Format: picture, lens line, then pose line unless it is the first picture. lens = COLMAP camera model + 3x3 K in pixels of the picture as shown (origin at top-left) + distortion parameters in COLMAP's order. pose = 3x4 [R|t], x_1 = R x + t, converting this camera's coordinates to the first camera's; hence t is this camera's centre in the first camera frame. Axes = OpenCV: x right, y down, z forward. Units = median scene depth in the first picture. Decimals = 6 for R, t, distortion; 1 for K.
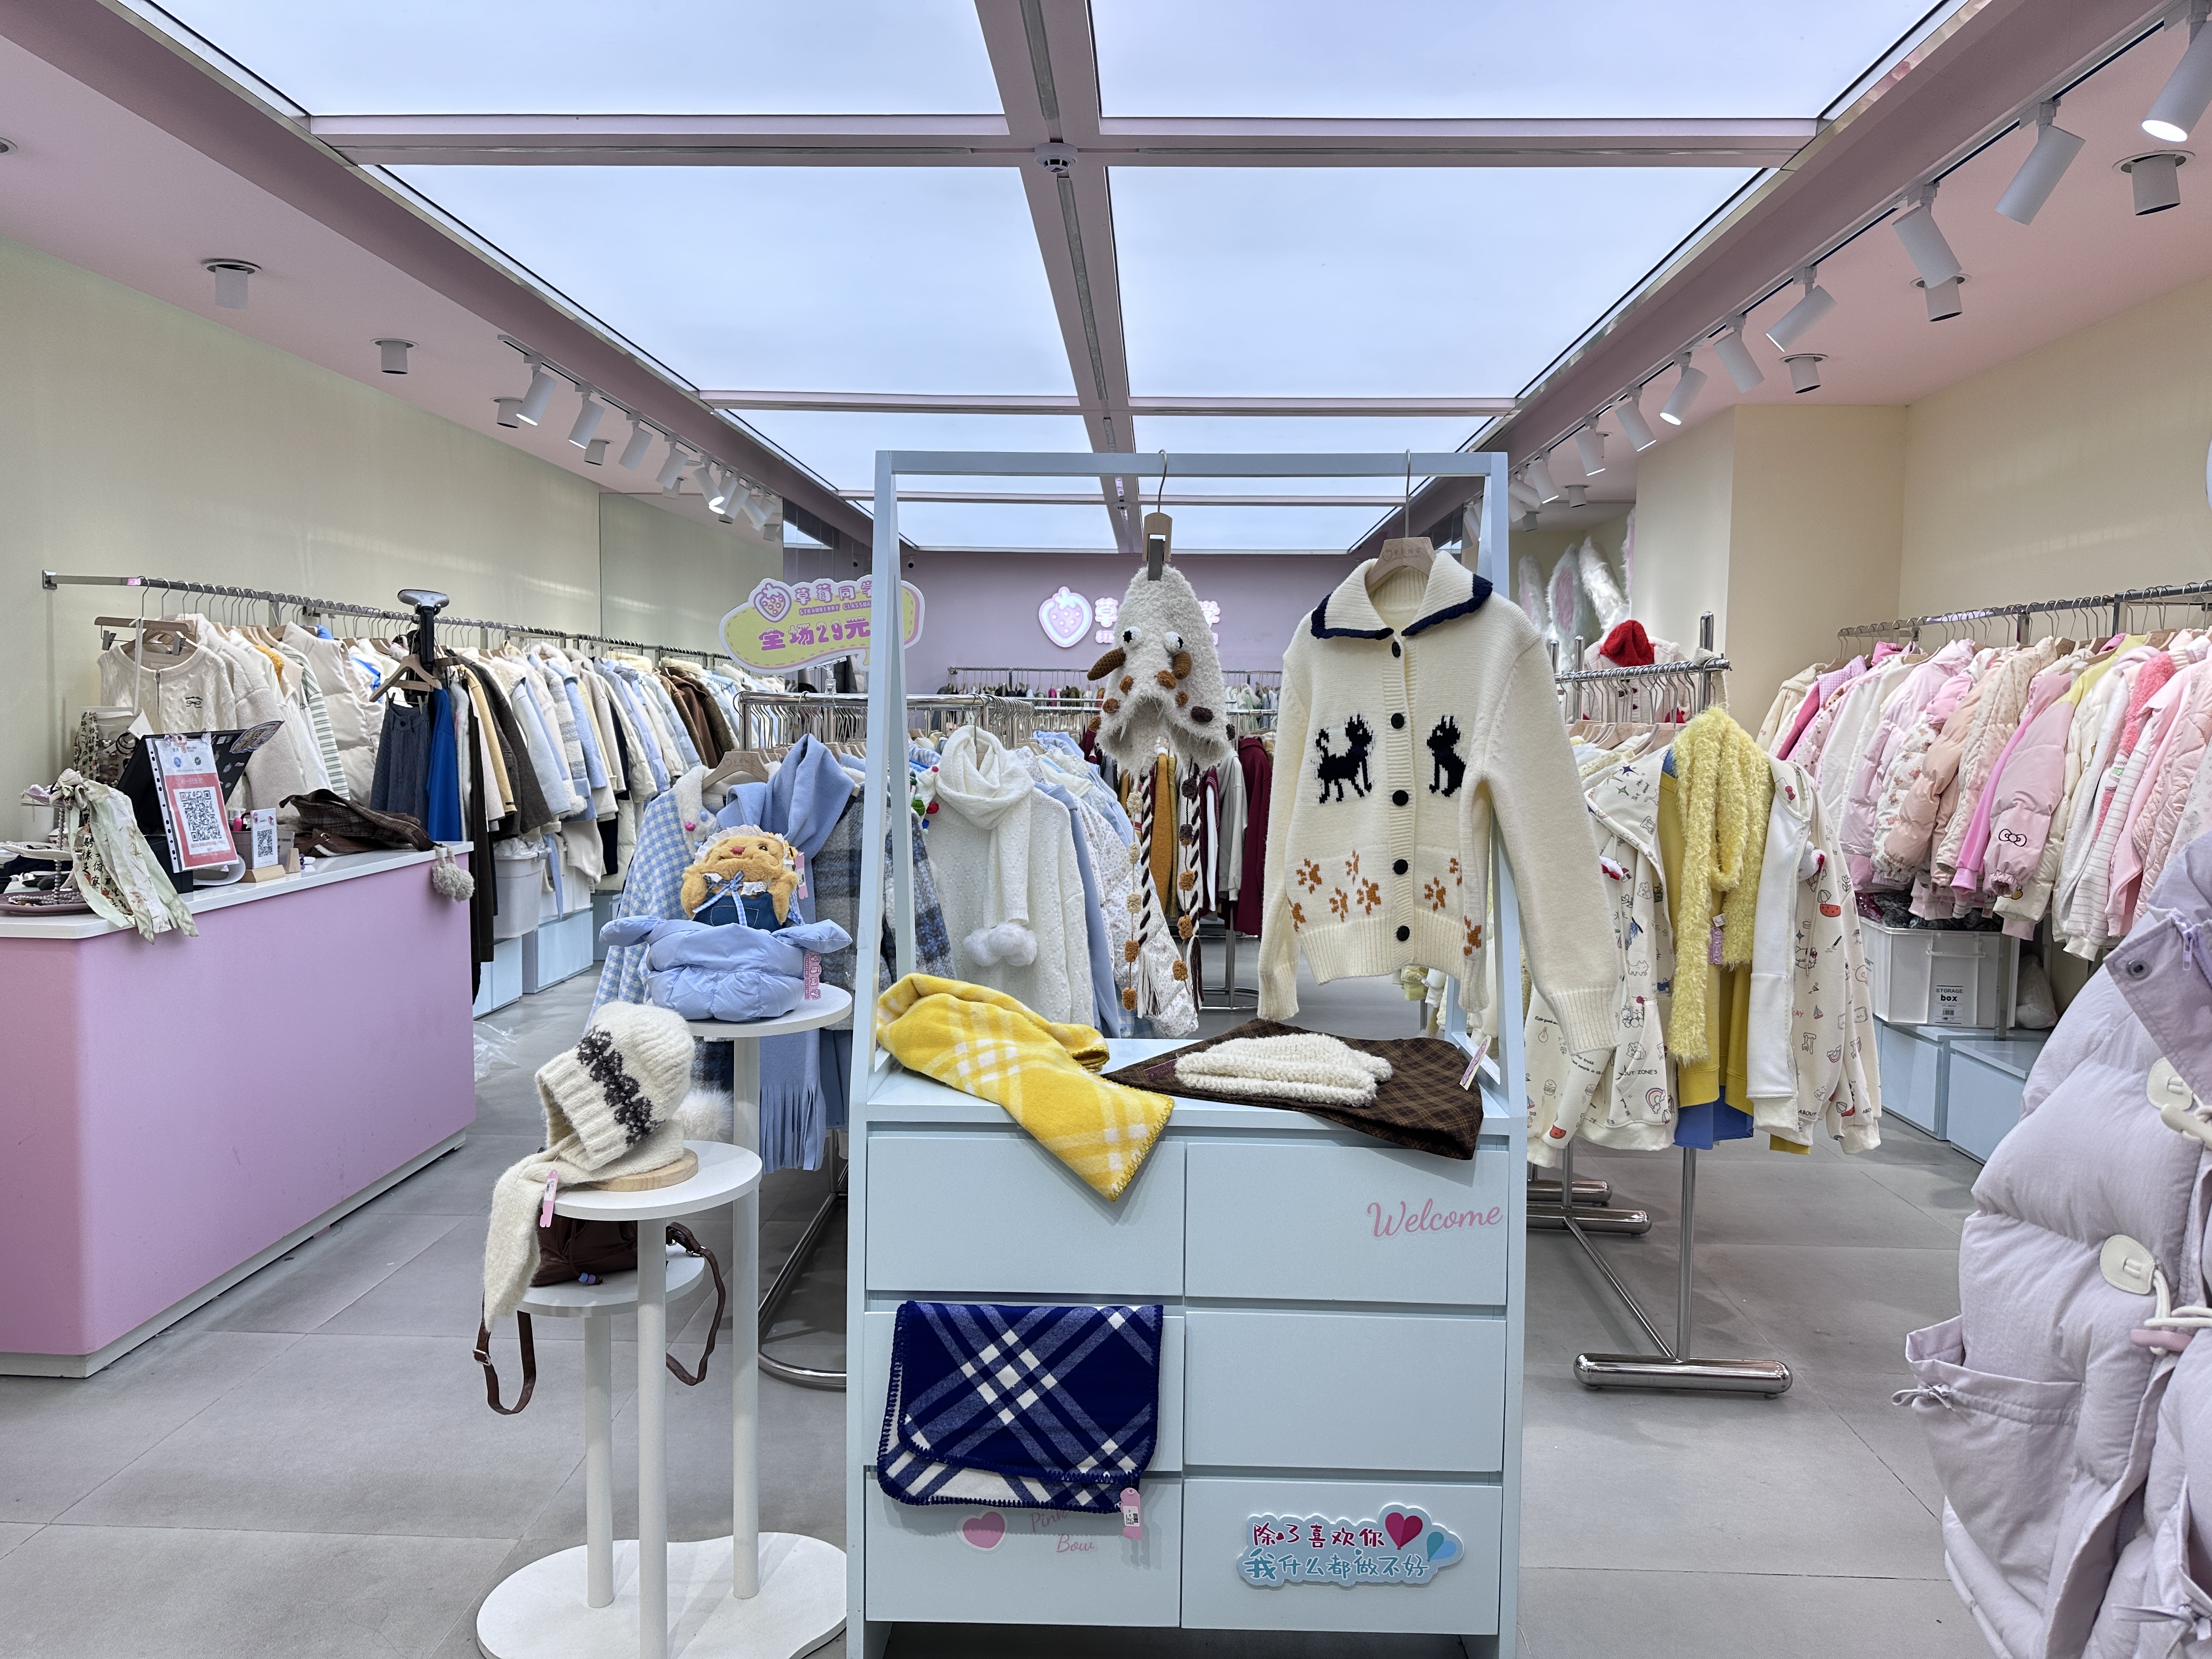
lens RADIAL K [[1561.0, 0, 1085.4], [0, 1561.0, 817.9], [0, 0, 1]] dist [0.011812, -0.010394]
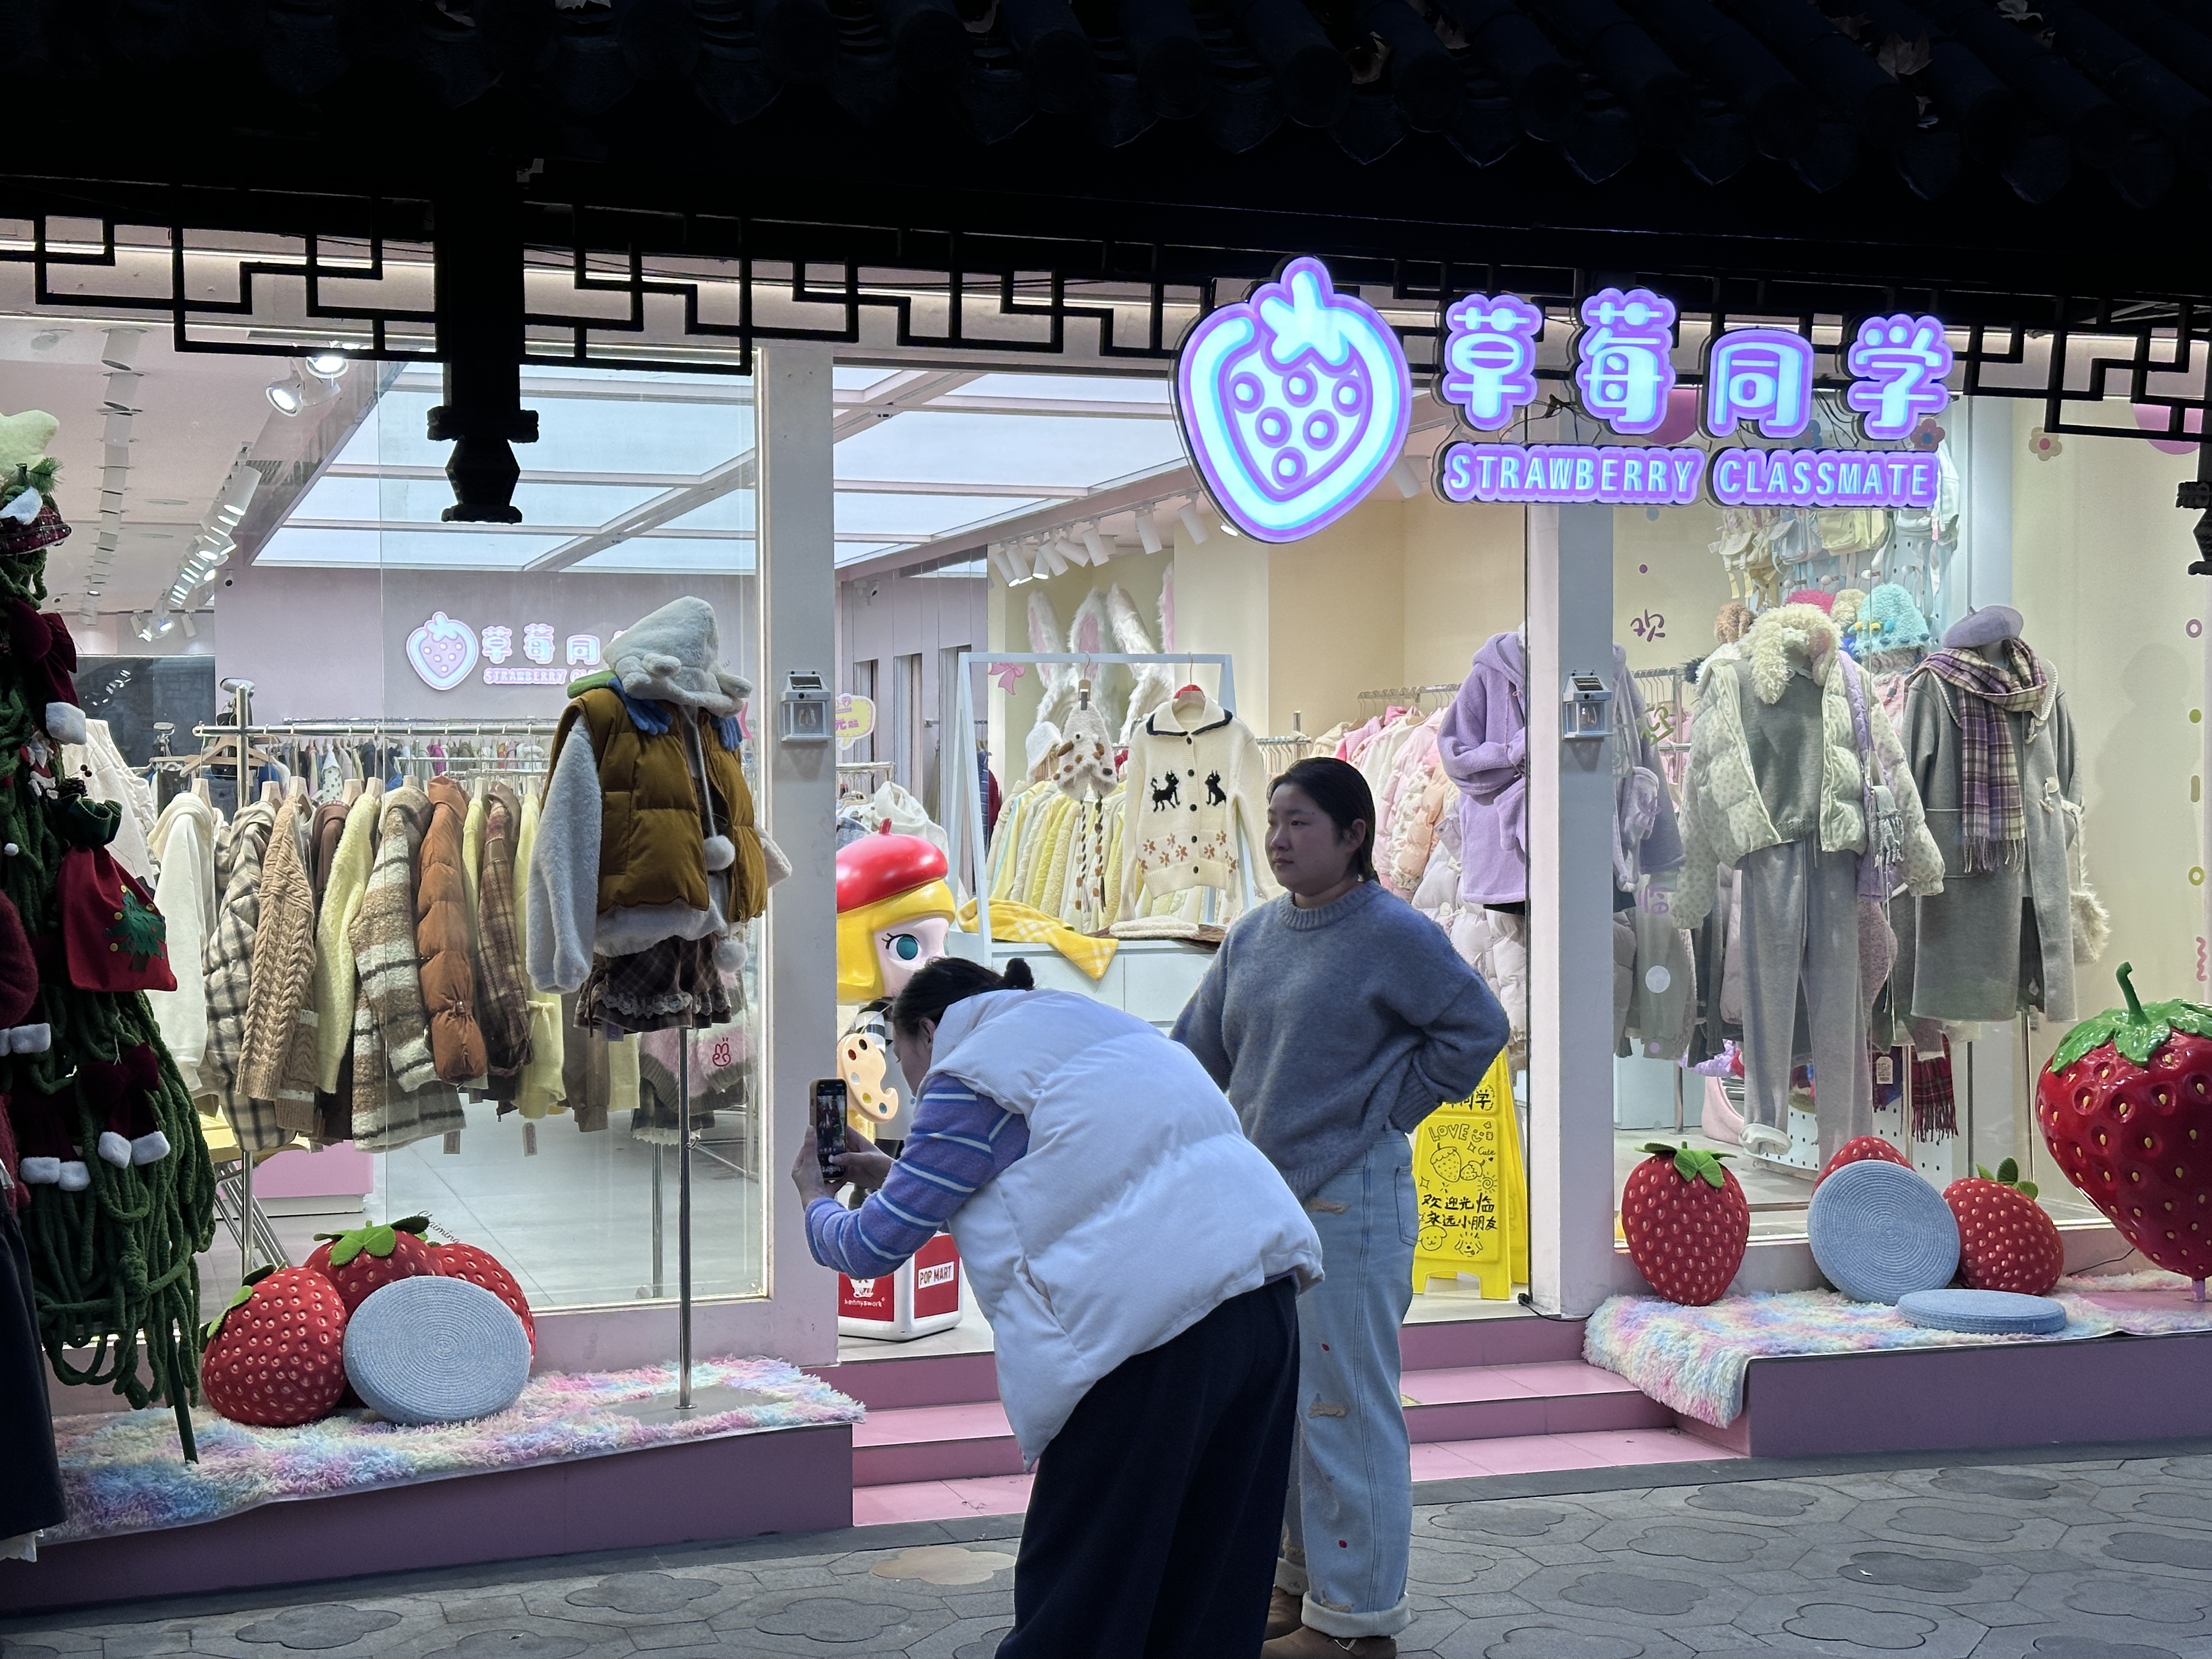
lens RADIAL K [[3120.5, 0, 1108.3], [0, 3120.5, 829.8], [0, 0, 1]] dist [0.001211, 0.000000]
pose [[0.931138, -0.021631, 0.364025, -1.475853], [0.038947, 0.998429, -0.040294, 0.185960], [-0.362581, 0.051697, 0.930517, -2.977416]]
